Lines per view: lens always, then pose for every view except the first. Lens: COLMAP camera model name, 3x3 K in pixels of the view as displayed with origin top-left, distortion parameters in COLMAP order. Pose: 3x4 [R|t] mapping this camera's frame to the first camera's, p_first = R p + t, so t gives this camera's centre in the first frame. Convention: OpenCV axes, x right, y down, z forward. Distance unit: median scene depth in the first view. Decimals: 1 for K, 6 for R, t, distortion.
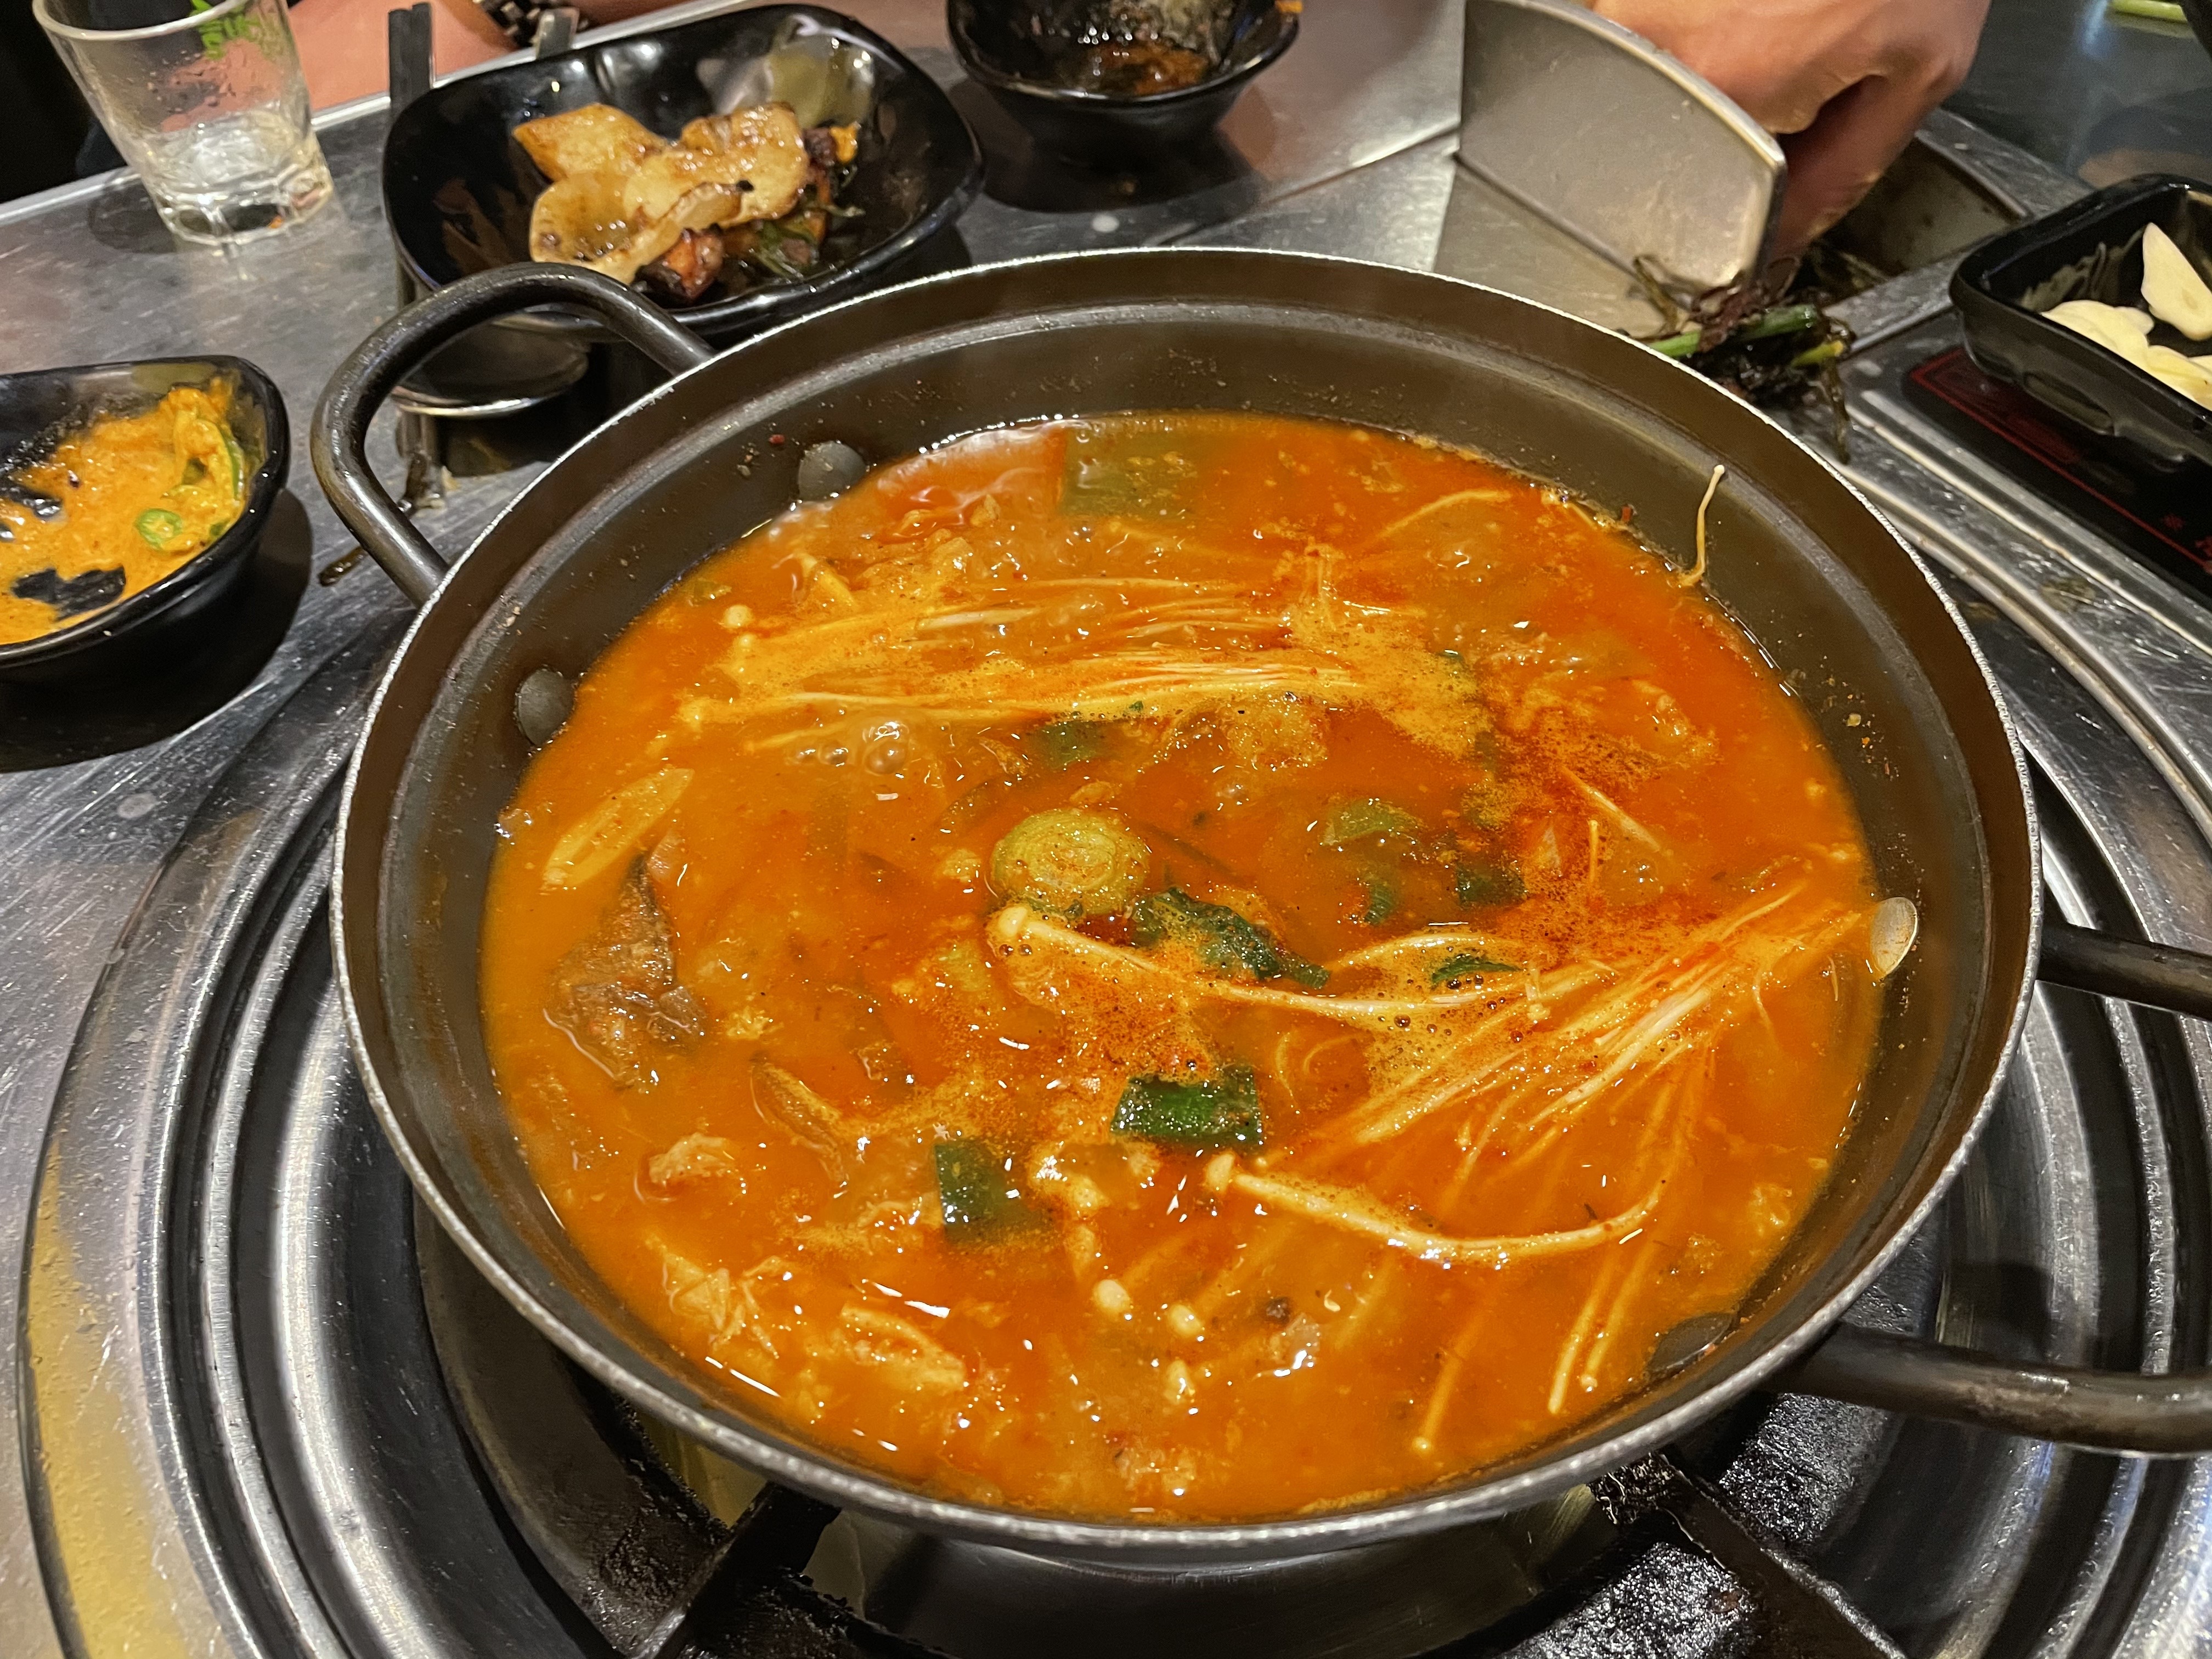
lens RADIAL K [[1676.3, 0, 1109.6], [0, 1676.3, 821.5], [0, 0, 1]] dist [0.041596, -0.048094]
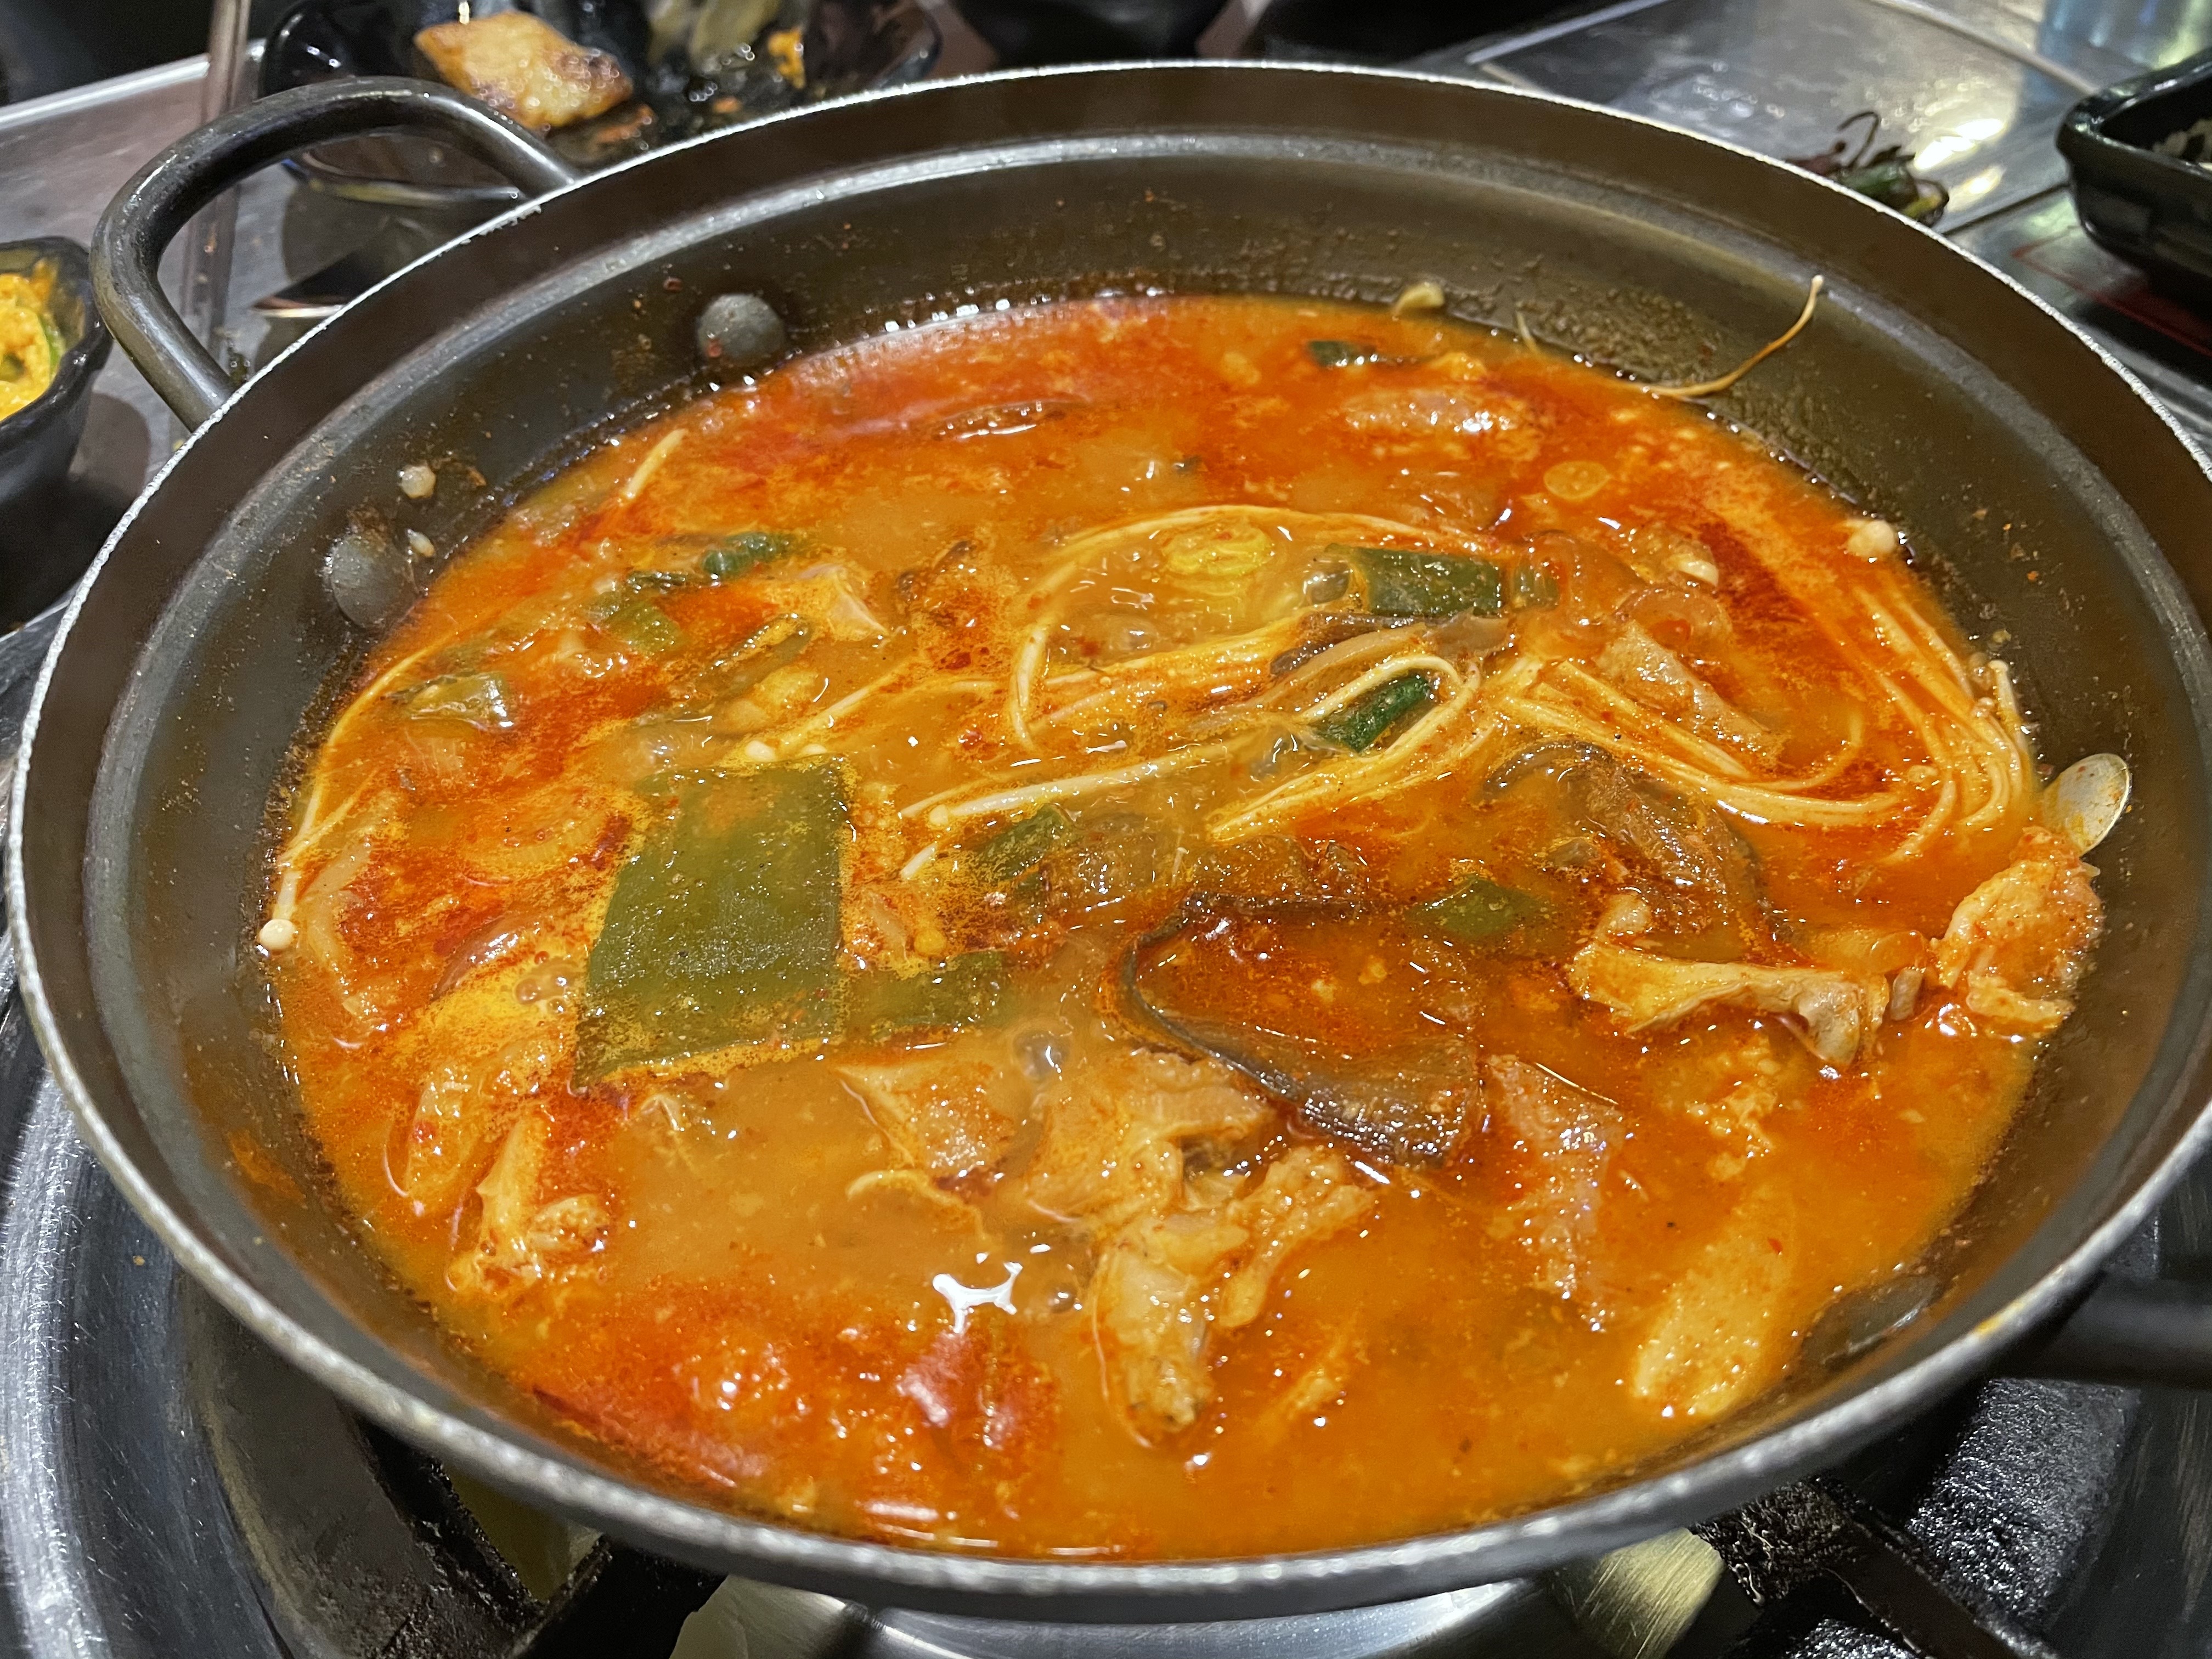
lens RADIAL K [[1676.3, 0, 1106.2], [0, 1676.3, 836.9], [0, 0, 1]] dist [0.041596, -0.048094]
pose [[0.999910, -0.007198, -0.011340, 0.026345], [0.006358, 0.997354, -0.072425, 0.117507], [0.011832, 0.072346, 0.997309, 0.209463]]
